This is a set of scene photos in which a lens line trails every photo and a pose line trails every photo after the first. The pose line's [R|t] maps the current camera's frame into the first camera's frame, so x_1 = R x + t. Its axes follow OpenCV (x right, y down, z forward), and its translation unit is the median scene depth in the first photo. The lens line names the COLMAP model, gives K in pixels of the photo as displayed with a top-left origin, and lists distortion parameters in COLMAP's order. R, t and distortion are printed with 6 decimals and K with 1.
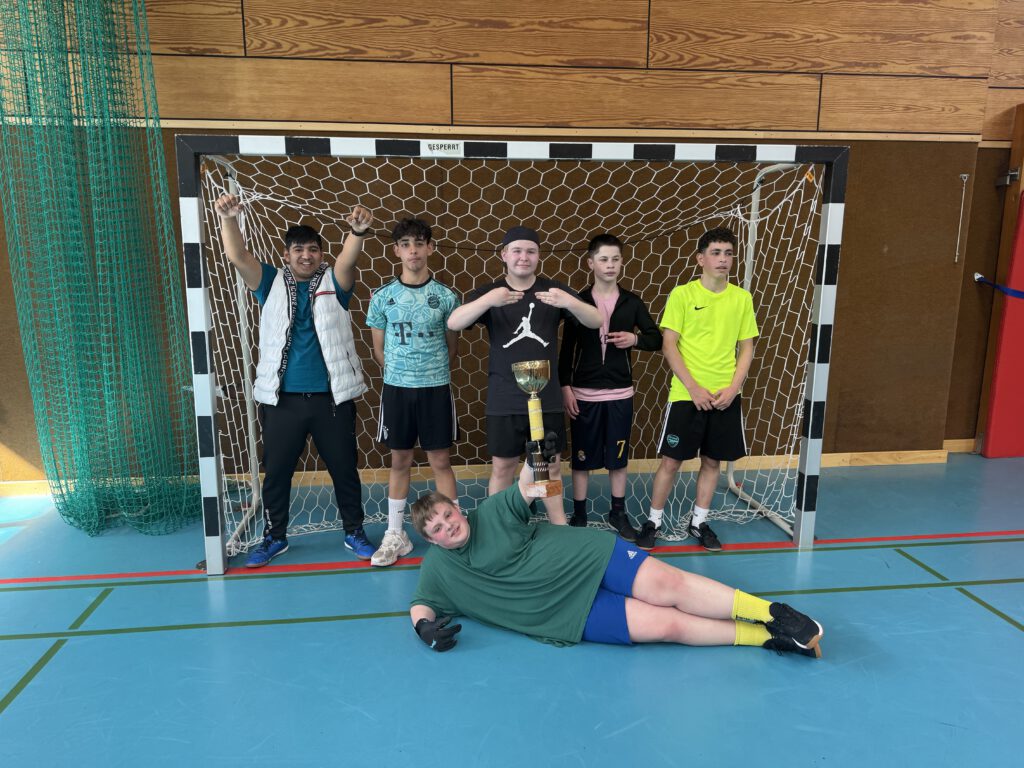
lens RADIAL K [[752.1, 0, 510.6], [0, 752.1, 379.9], [0, 0, 1]] dist [0.005145, -0.003324]
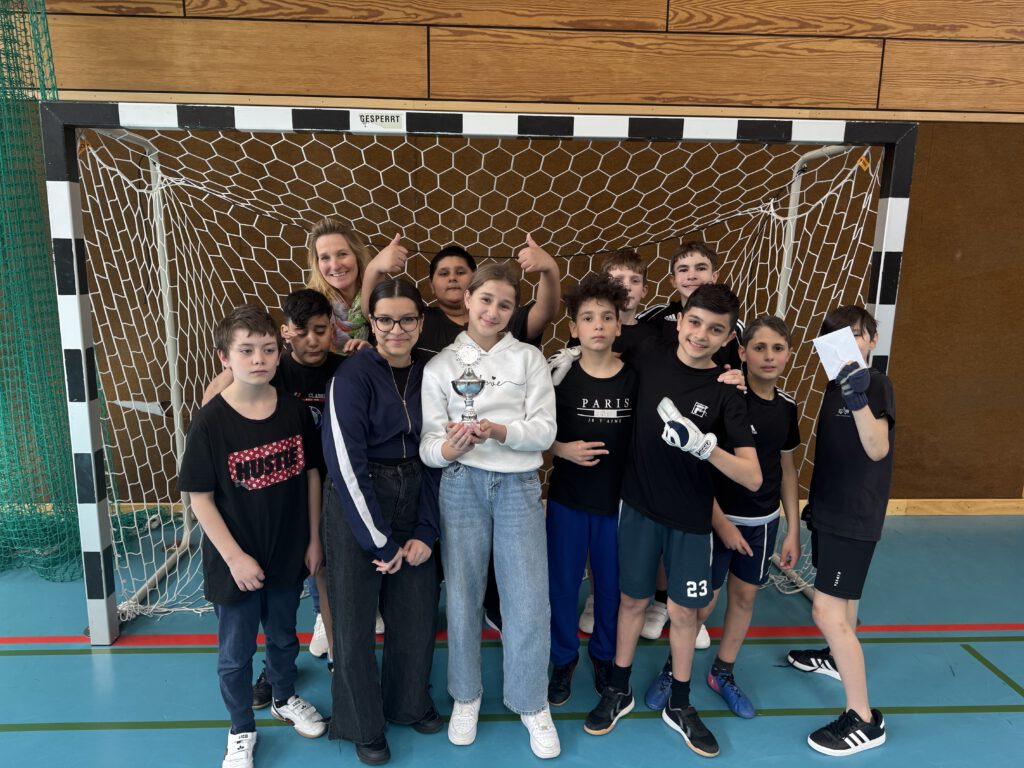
lens RADIAL K [[752.1, 0, 510.6], [0, 752.1, 379.9], [0, 0, 1]] dist [0.005145, -0.003324]
pose [[0.997739, 0.025970, -0.061980, 0.075679], [-0.025401, 0.999628, 0.009946, -0.038547], [0.062216, -0.008350, 0.998028, 0.172225]]
